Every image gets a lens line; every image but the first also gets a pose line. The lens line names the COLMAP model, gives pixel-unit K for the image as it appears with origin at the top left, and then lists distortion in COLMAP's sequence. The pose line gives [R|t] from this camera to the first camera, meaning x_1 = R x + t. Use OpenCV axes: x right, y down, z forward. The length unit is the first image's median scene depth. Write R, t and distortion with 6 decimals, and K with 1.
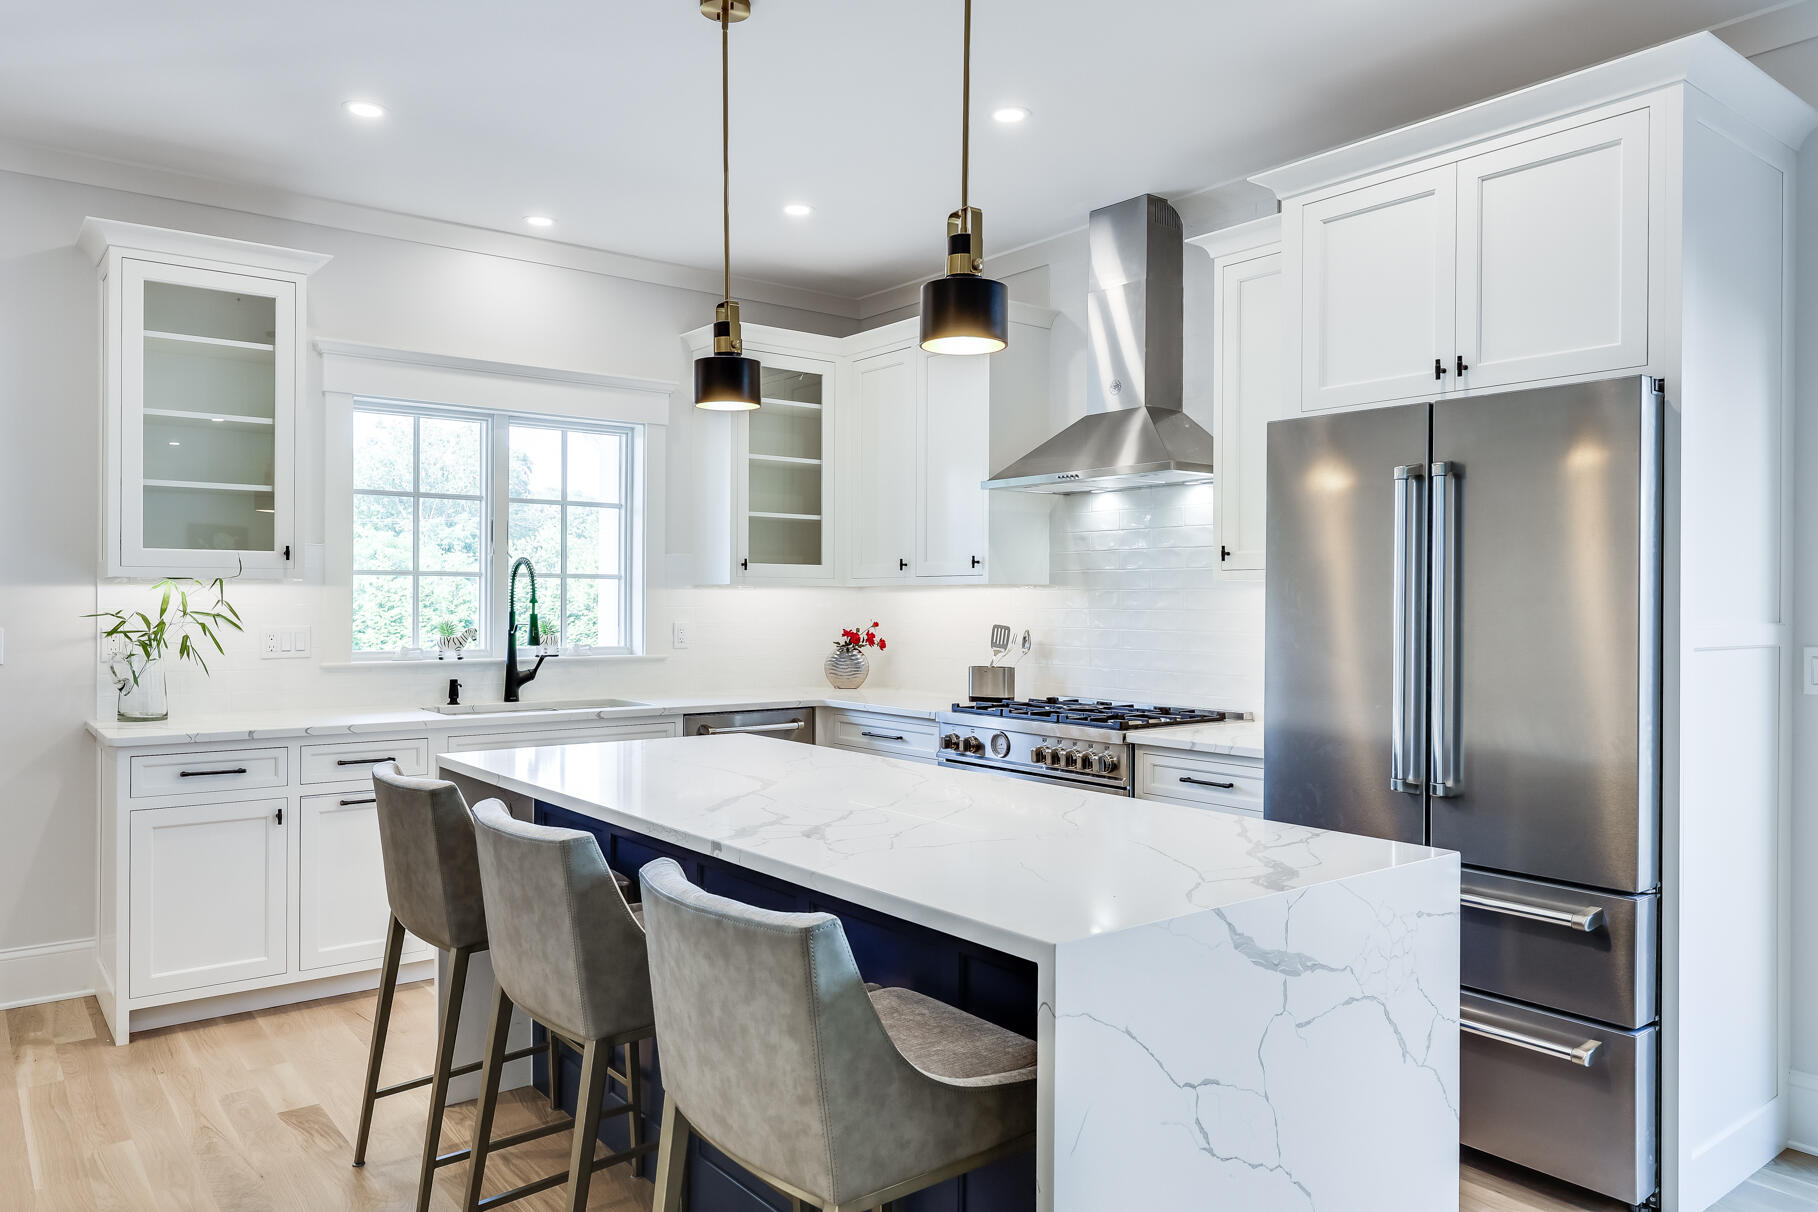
lens RADIAL K [[1251.1, 0, 915.4], [0, 1251.1, 605.8], [0, 0, 1]] dist [-0.006869, 0.005583]
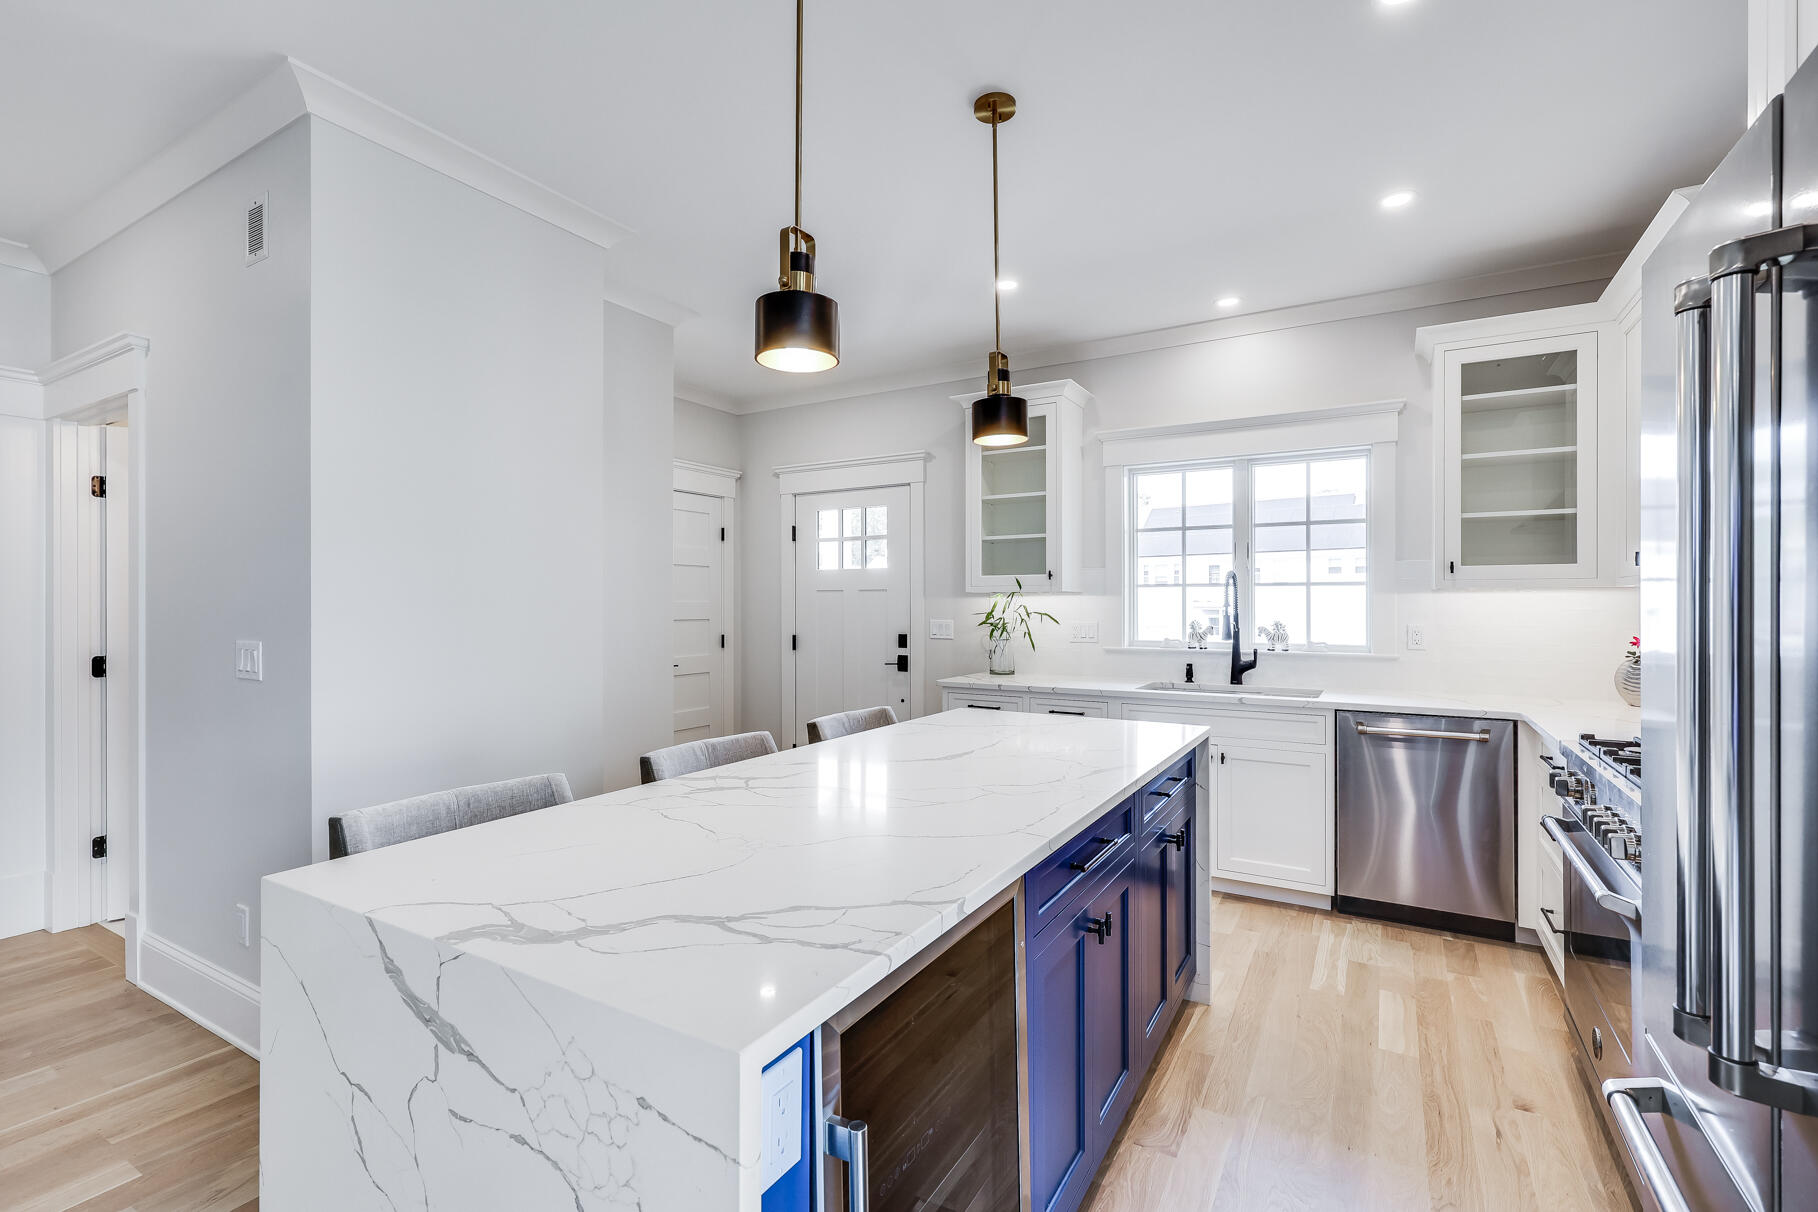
lens RADIAL K [[813.6, 0, 900.5], [0, 813.6, 604.0], [0, 0, 1]] dist [-0.005226, 0.001449]
pose [[0.359356, -0.004948, -0.933188, 0.372653], [-0.002024, 0.999979, -0.006081, 0.000917], [0.933199, 0.004074, 0.359338, 0.441263]]
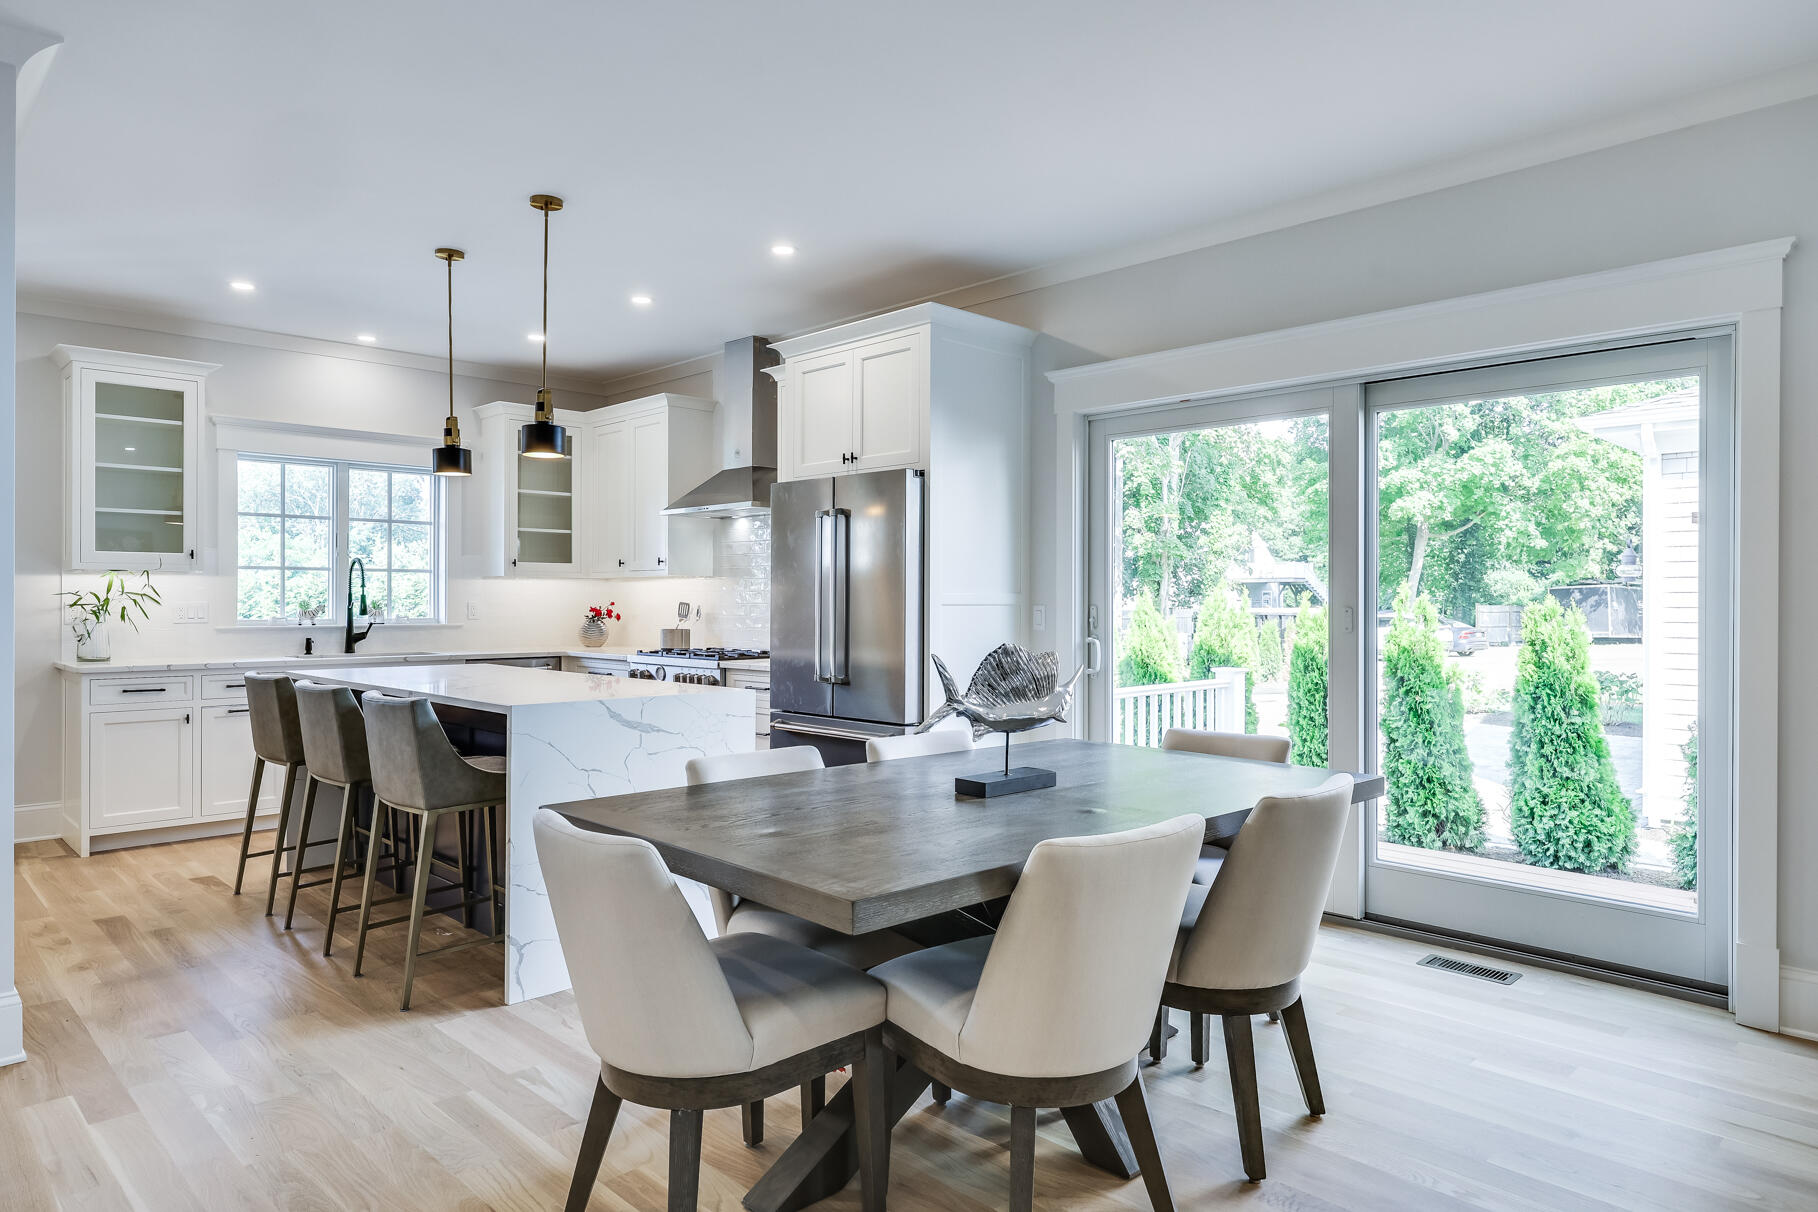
lens RADIAL K [[1116.0, 0, 911.2], [0, 1116.0, 604.9], [0, 0, 1]] dist [-0.001541, -0.000016]
pose [[0.993875, -0.001921, 0.110490, 0.232003], [0.001787, 0.999998, 0.001313, 0.020365], [-0.110493, -0.001108, 0.993876, -0.475753]]
